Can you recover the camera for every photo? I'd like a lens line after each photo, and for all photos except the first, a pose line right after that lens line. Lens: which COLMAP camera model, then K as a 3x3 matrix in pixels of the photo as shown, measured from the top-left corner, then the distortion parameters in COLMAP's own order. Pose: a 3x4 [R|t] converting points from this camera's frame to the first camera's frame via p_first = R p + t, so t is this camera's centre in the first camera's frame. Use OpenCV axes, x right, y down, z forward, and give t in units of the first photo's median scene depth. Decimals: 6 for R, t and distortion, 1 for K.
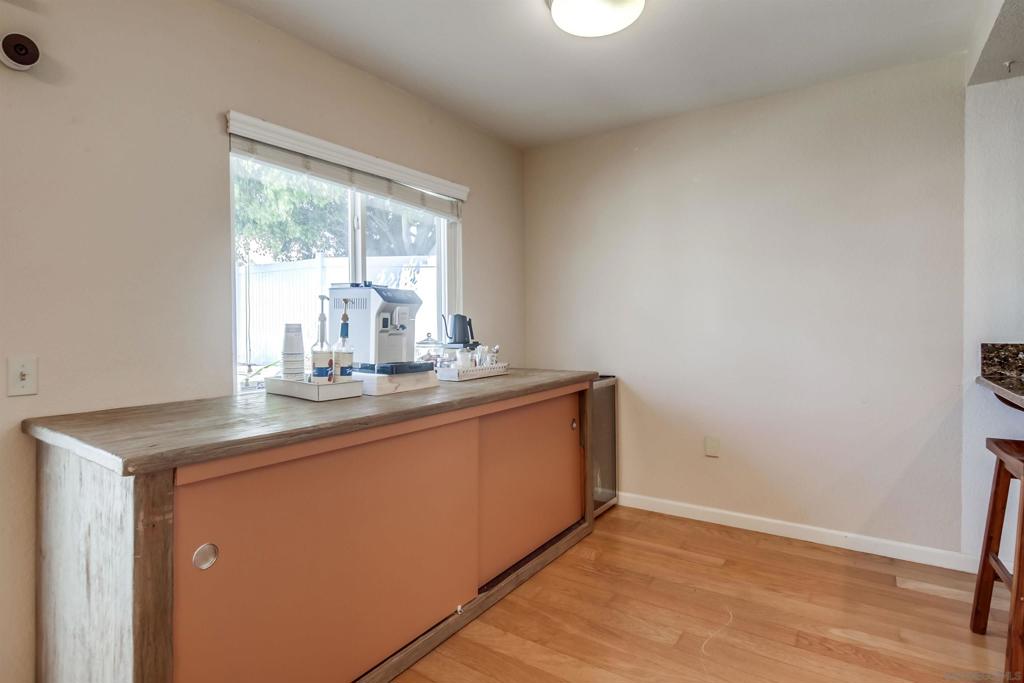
lens RADIAL K [[550.4, 0, 510.1], [0, 550.4, 314.2], [0, 0, 1]] dist [0.021575, 0.000599]
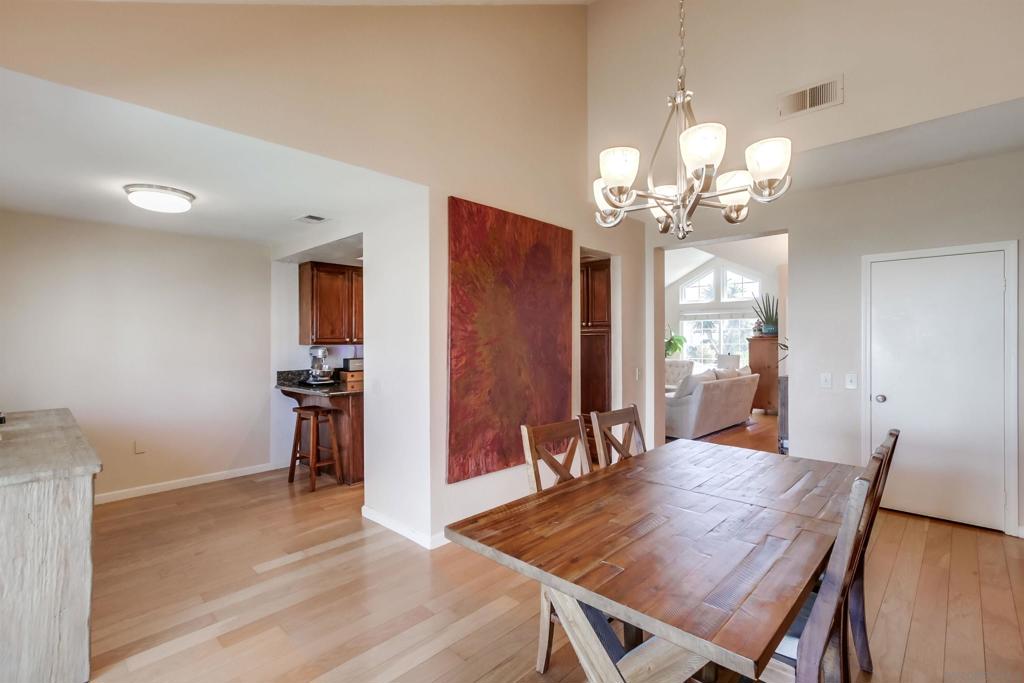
lens RADIAL K [[474.4, 0, 513.9], [0, 474.4, 338.6], [0, 0, 1]] dist [-0.000680, -0.000058]
pose [[0.180734, -0.000372, 0.983532, -1.029049], [0.002967, 0.999996, -0.000167, -0.087938], [-0.983528, 0.002948, 0.180734, -0.375434]]
